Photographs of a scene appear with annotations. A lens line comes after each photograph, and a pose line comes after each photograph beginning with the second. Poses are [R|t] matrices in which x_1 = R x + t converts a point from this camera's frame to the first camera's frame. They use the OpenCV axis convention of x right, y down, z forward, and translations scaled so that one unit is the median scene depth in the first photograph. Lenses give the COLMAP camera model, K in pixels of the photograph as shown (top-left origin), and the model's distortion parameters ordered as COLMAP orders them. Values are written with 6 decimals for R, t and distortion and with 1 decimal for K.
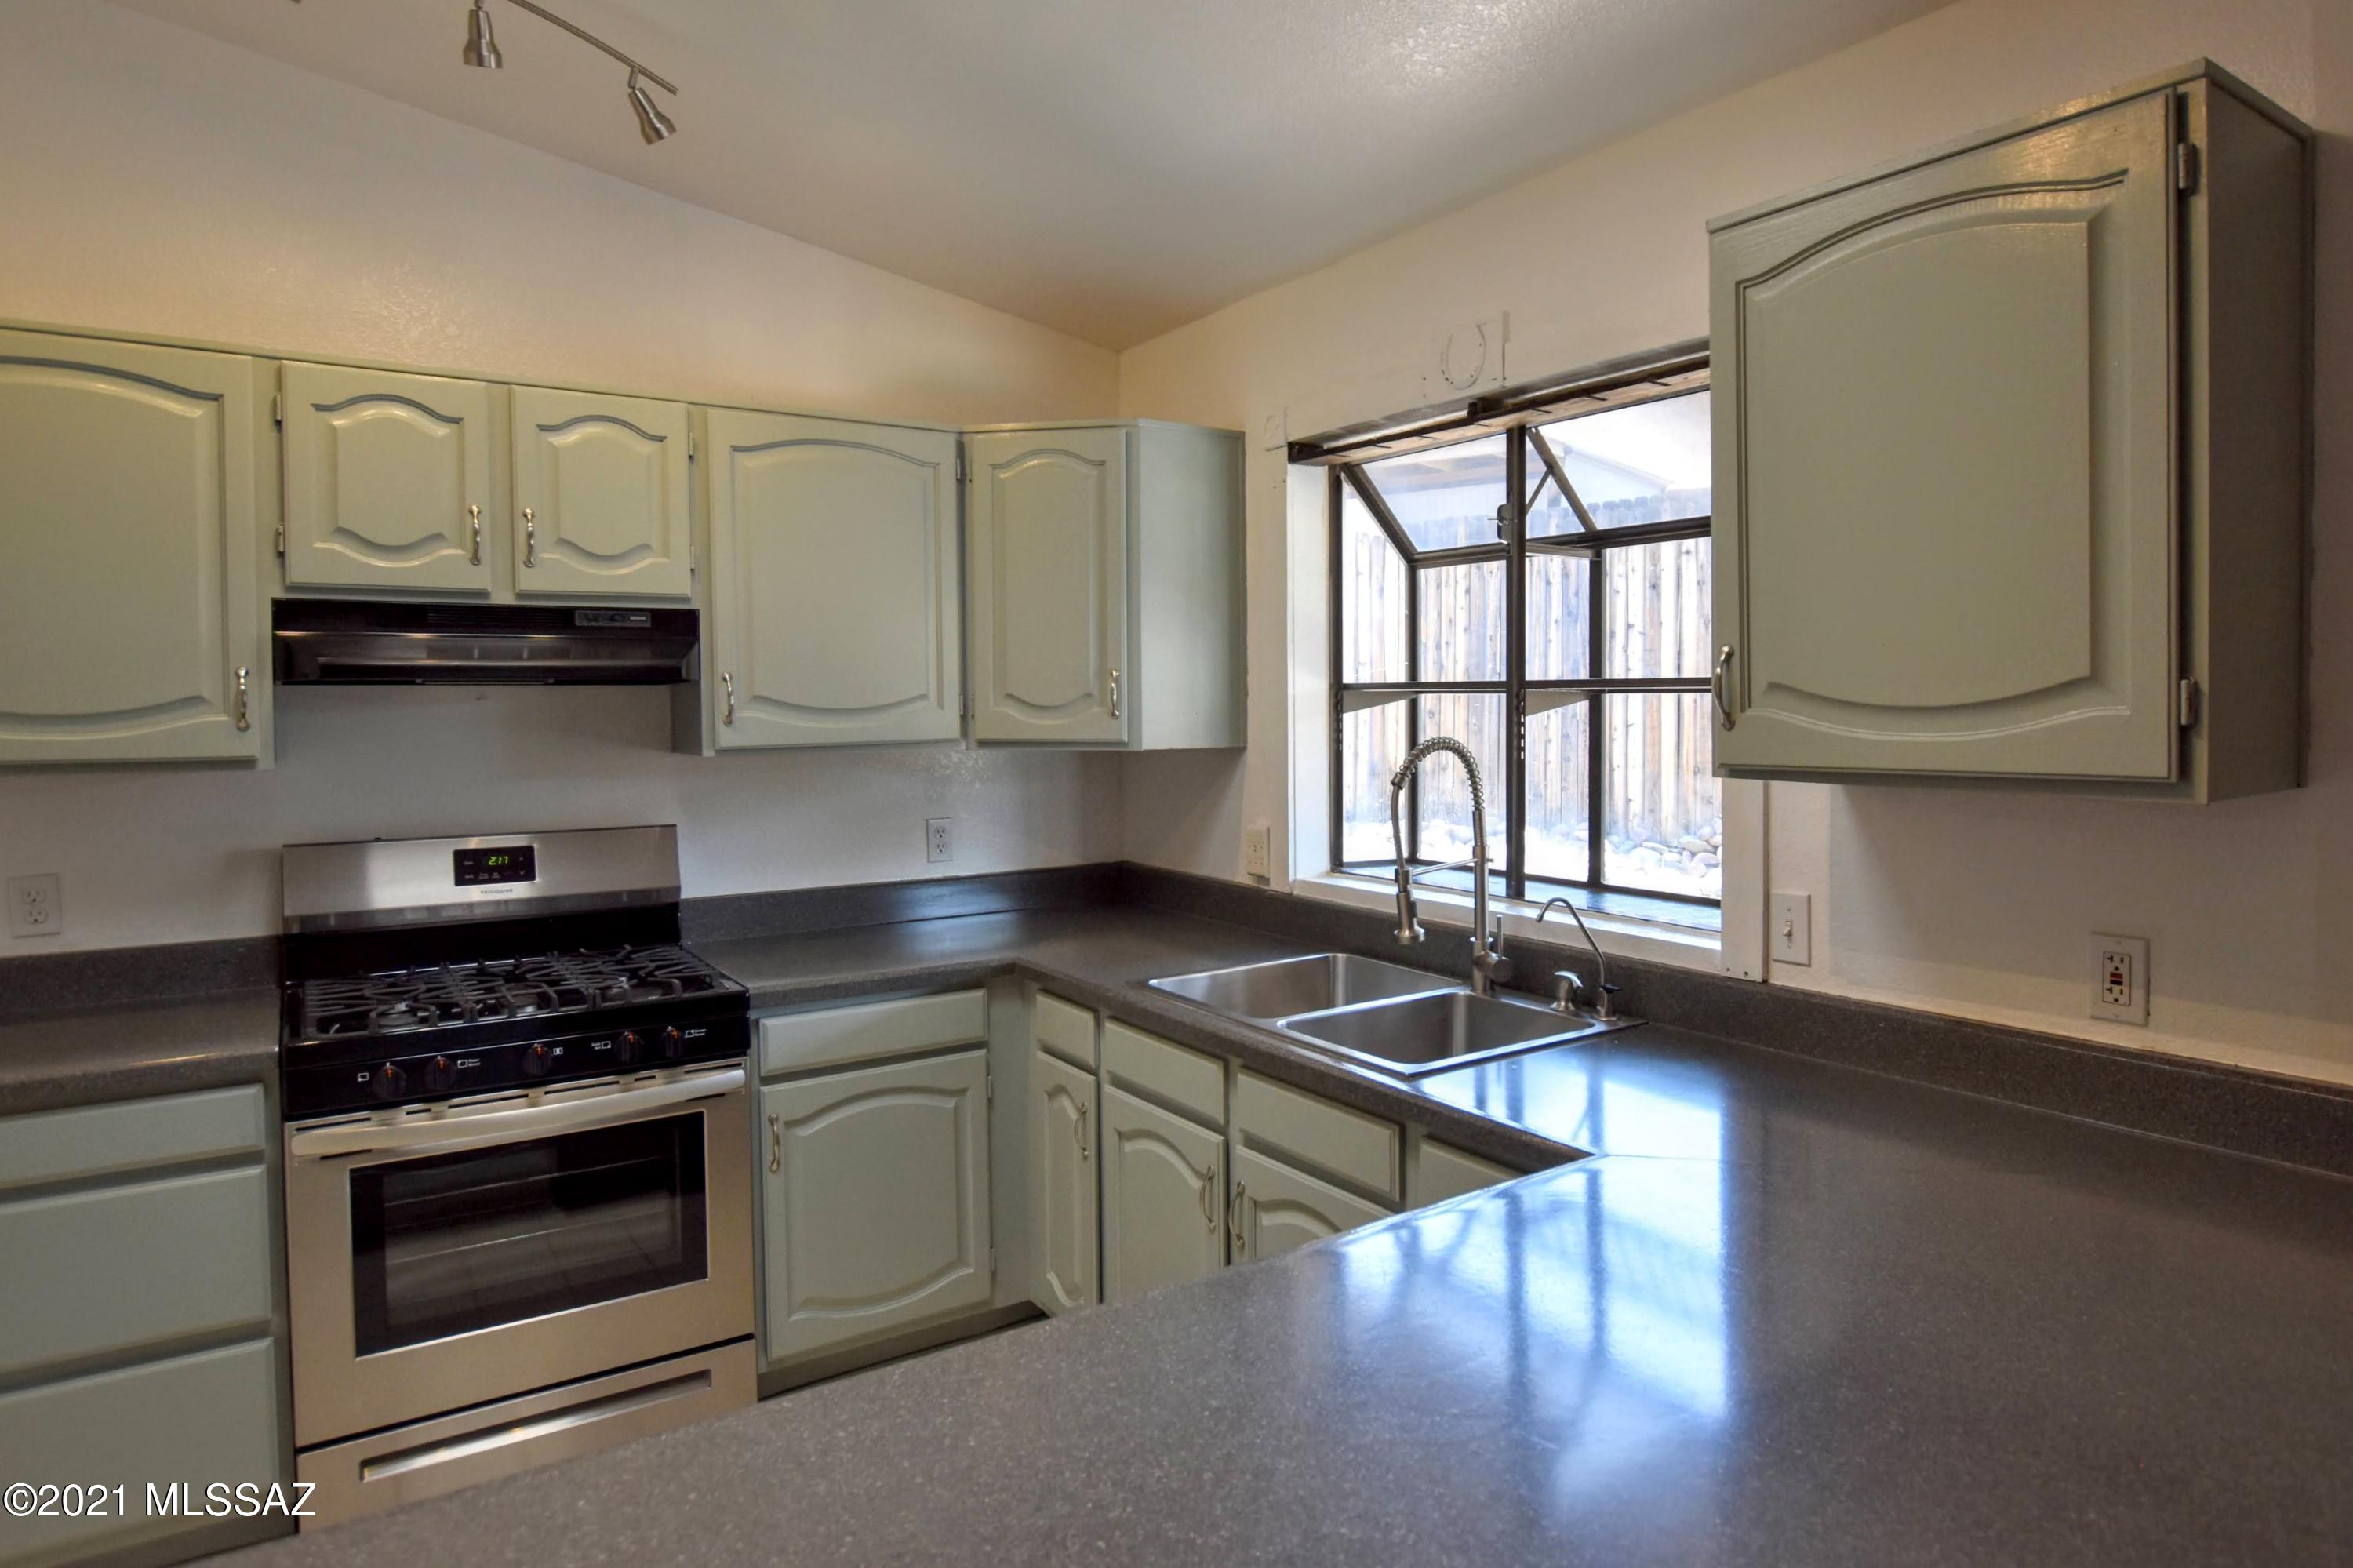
lens RADIAL K [[1496.0, 0, 1176.5], [0, 1496.0, 784.0], [0, 0, 1]] dist [-0.097496, -0.000061]
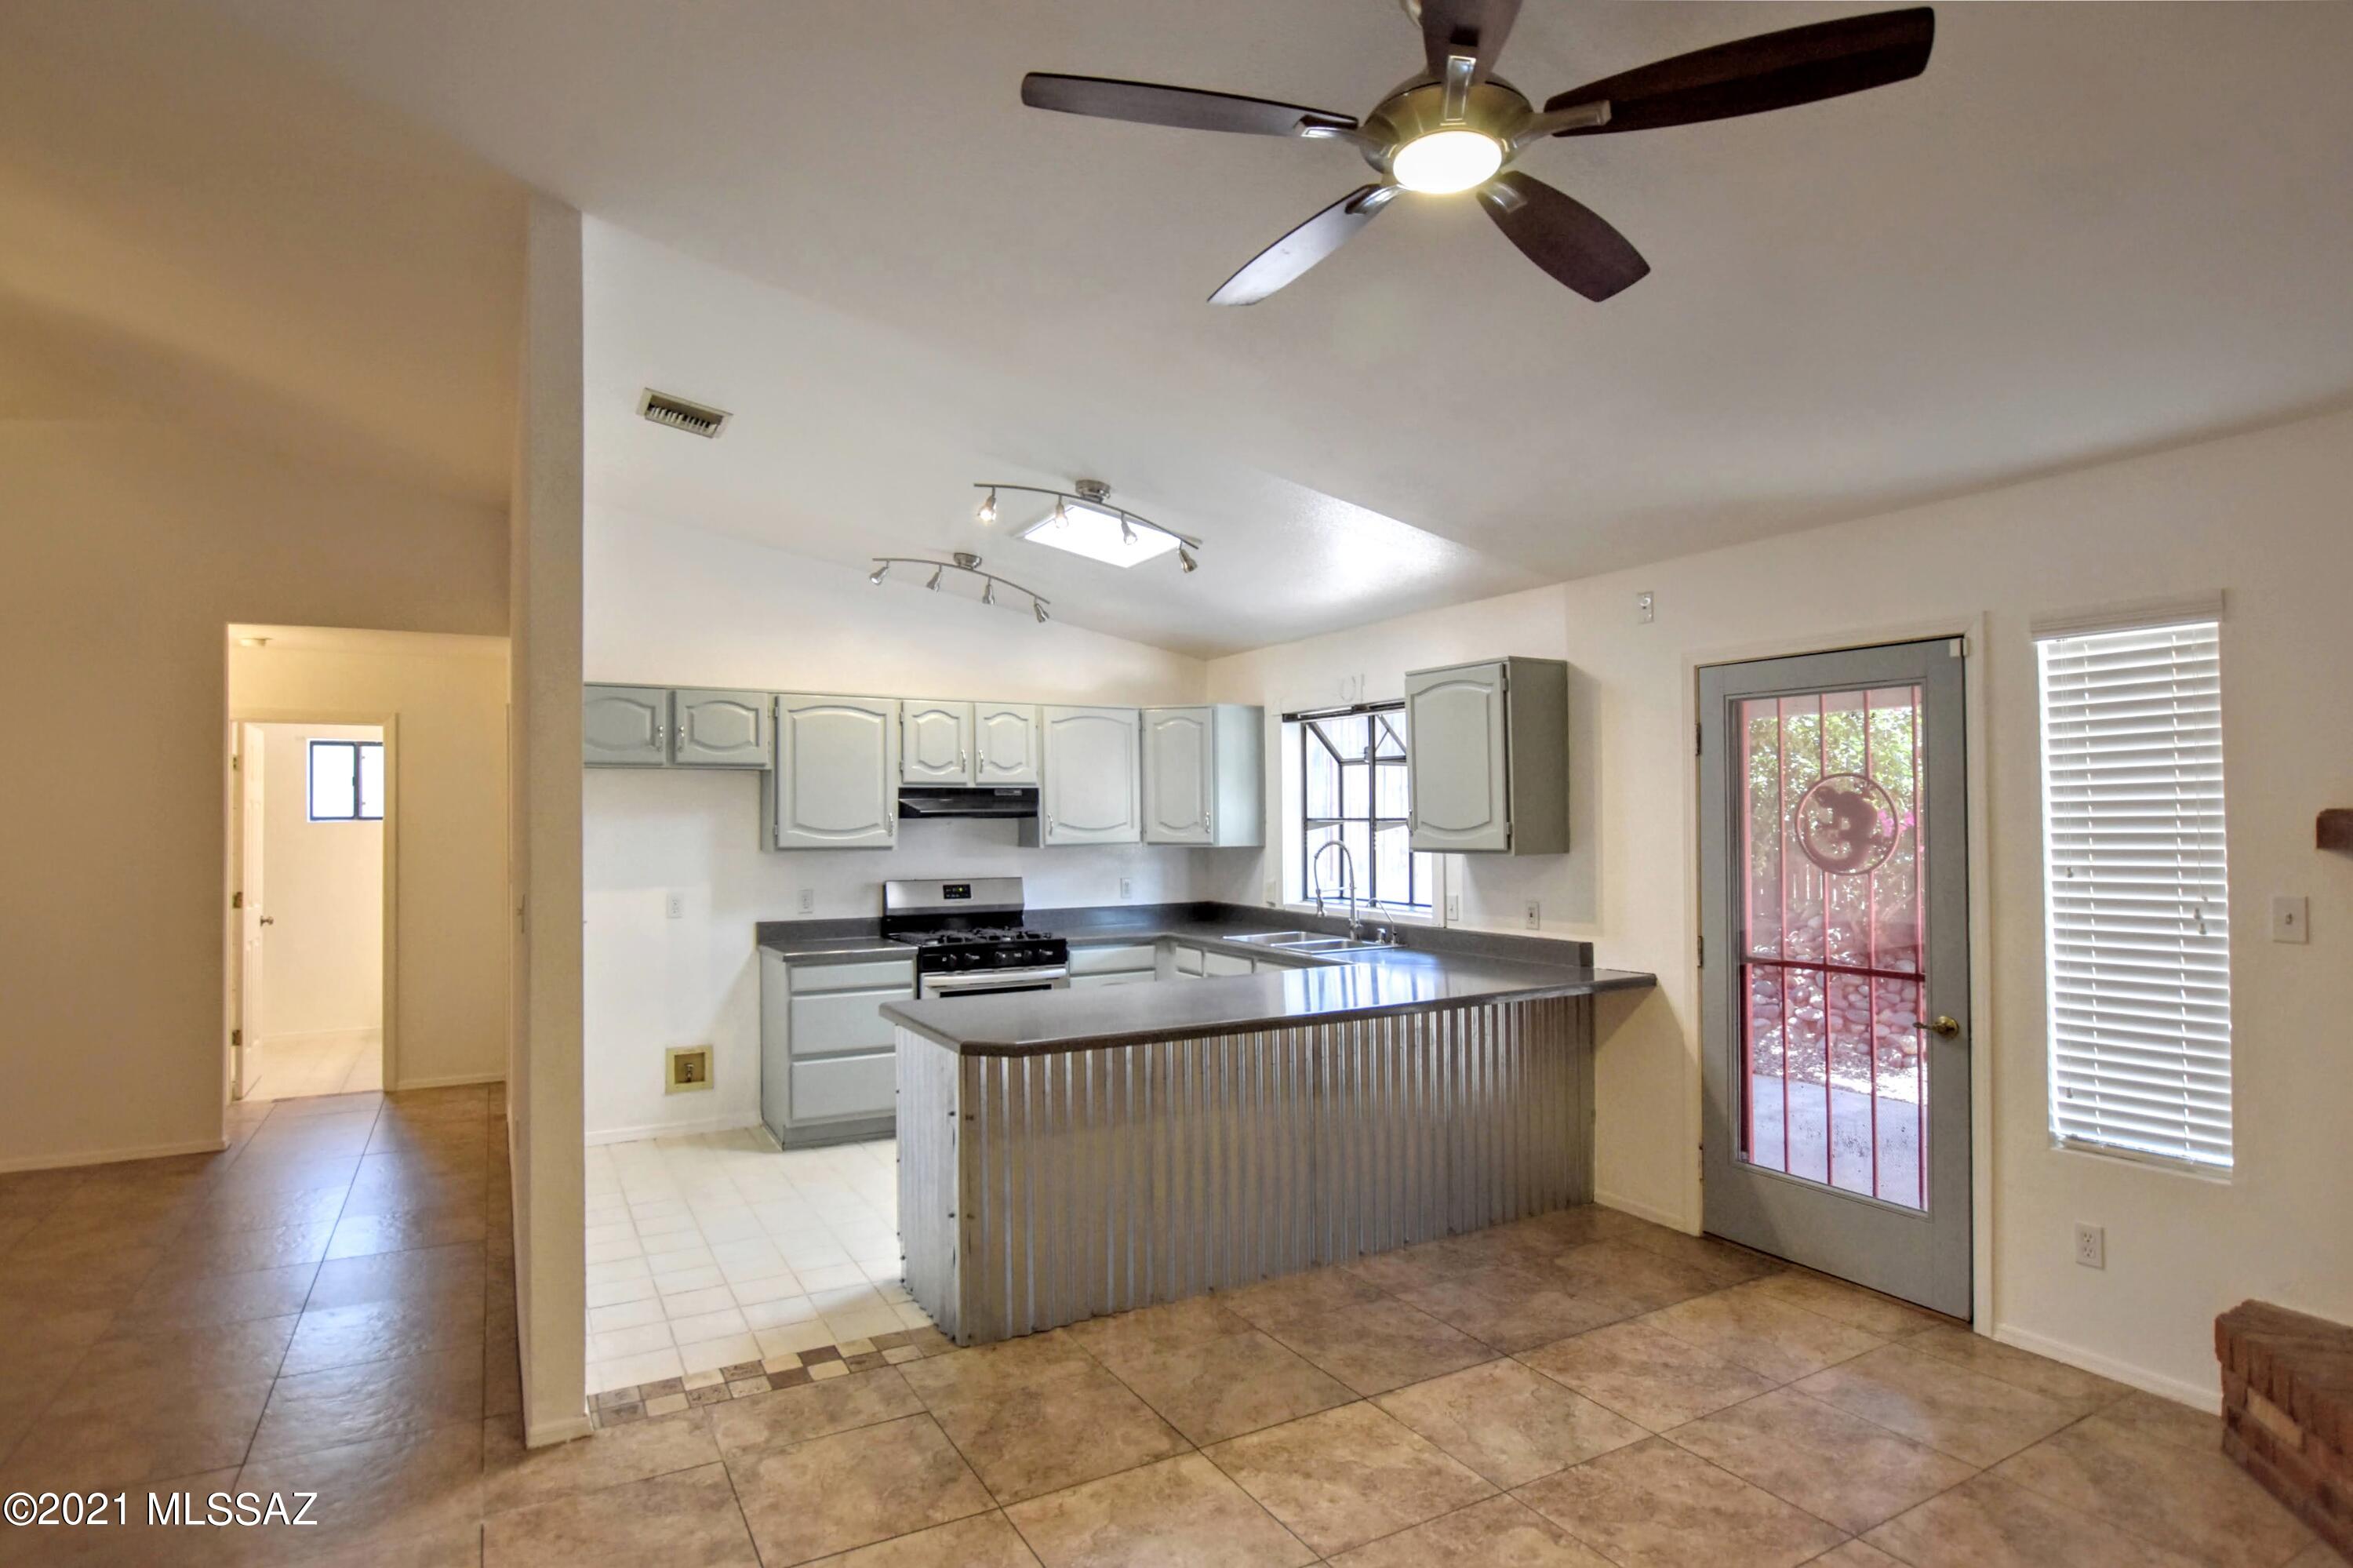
lens RADIAL K [[1264.0, 0, 1189.7], [0, 1264.0, 832.0], [0, 0, 1]] dist [-0.016247, 0.000254]
pose [[0.999375, 0.001272, -0.035334, 0.000809], [-0.002819, 0.999039, -0.043750, 0.045639], [0.035245, 0.043822, 0.998417, -1.078300]]
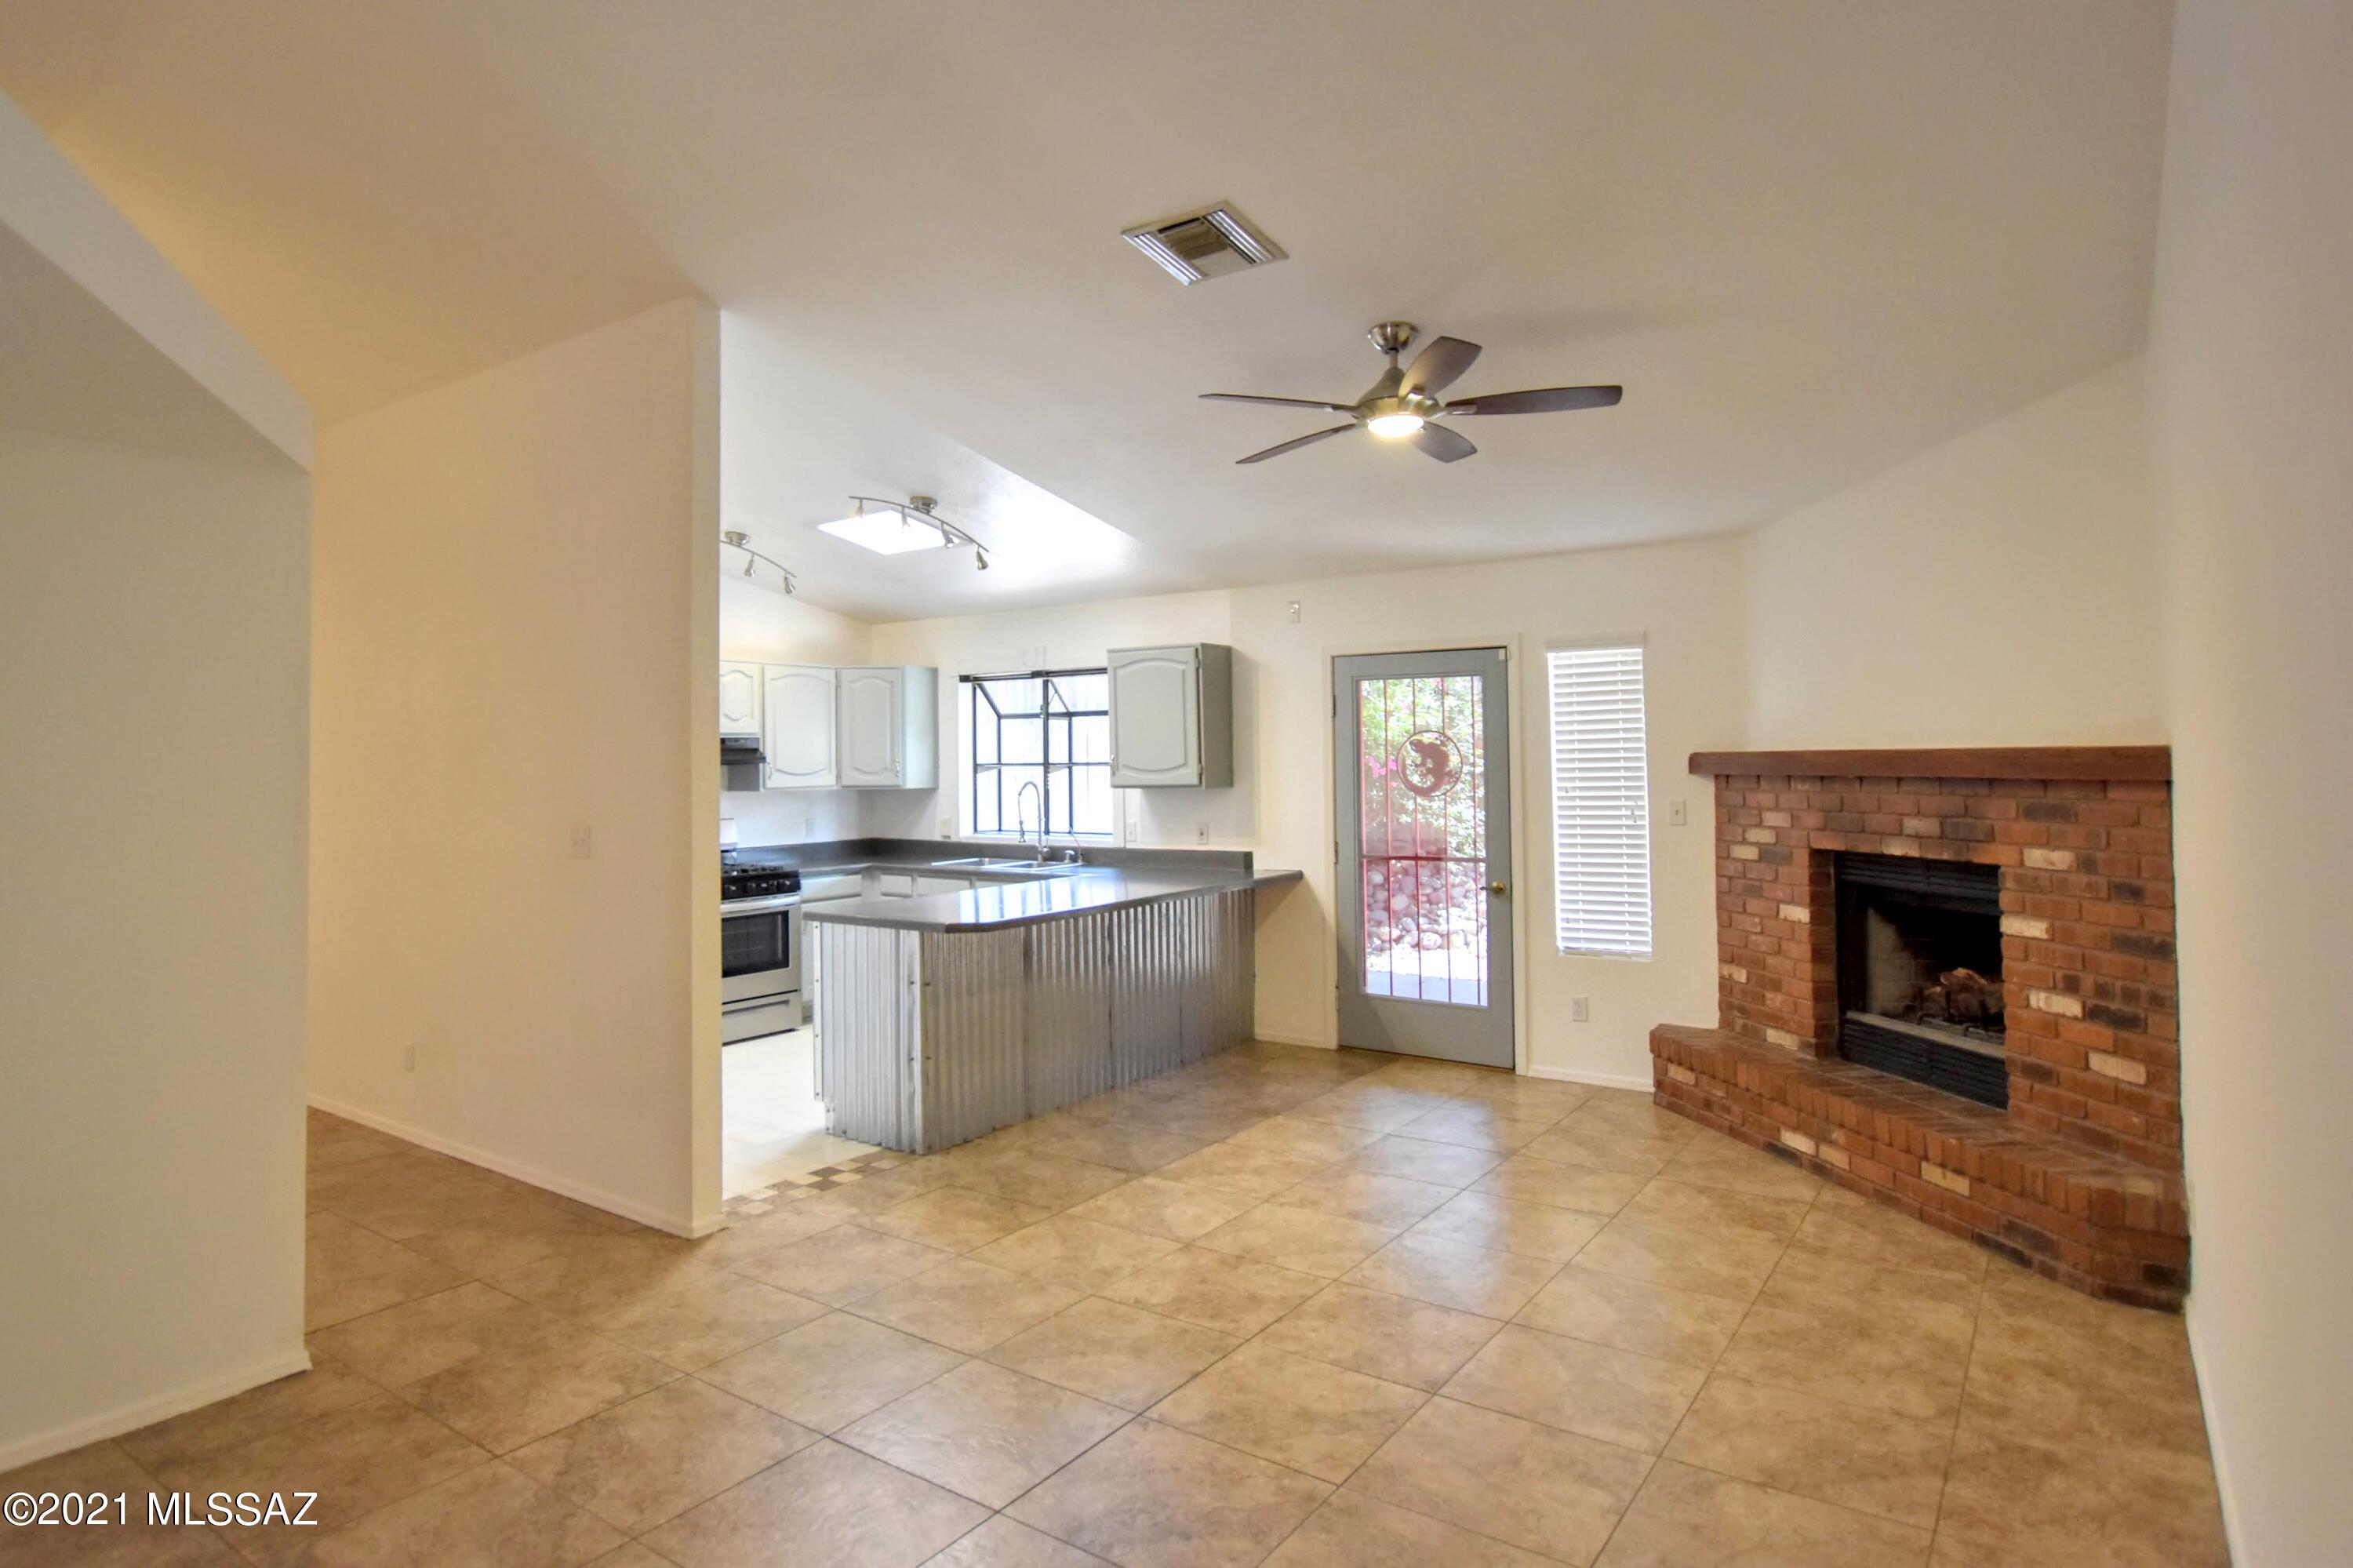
lens RADIAL K [[1284.9, 0, 1176.5], [0, 1284.9, 784.0], [0, 0, 1]] dist [-0.001743, 0.000037]
pose [[0.922719, -0.011575, 0.385299, -0.524673], [0.027265, 0.999005, -0.035284, 0.072183], [-0.384507, 0.043063, 0.922117, -1.481238]]
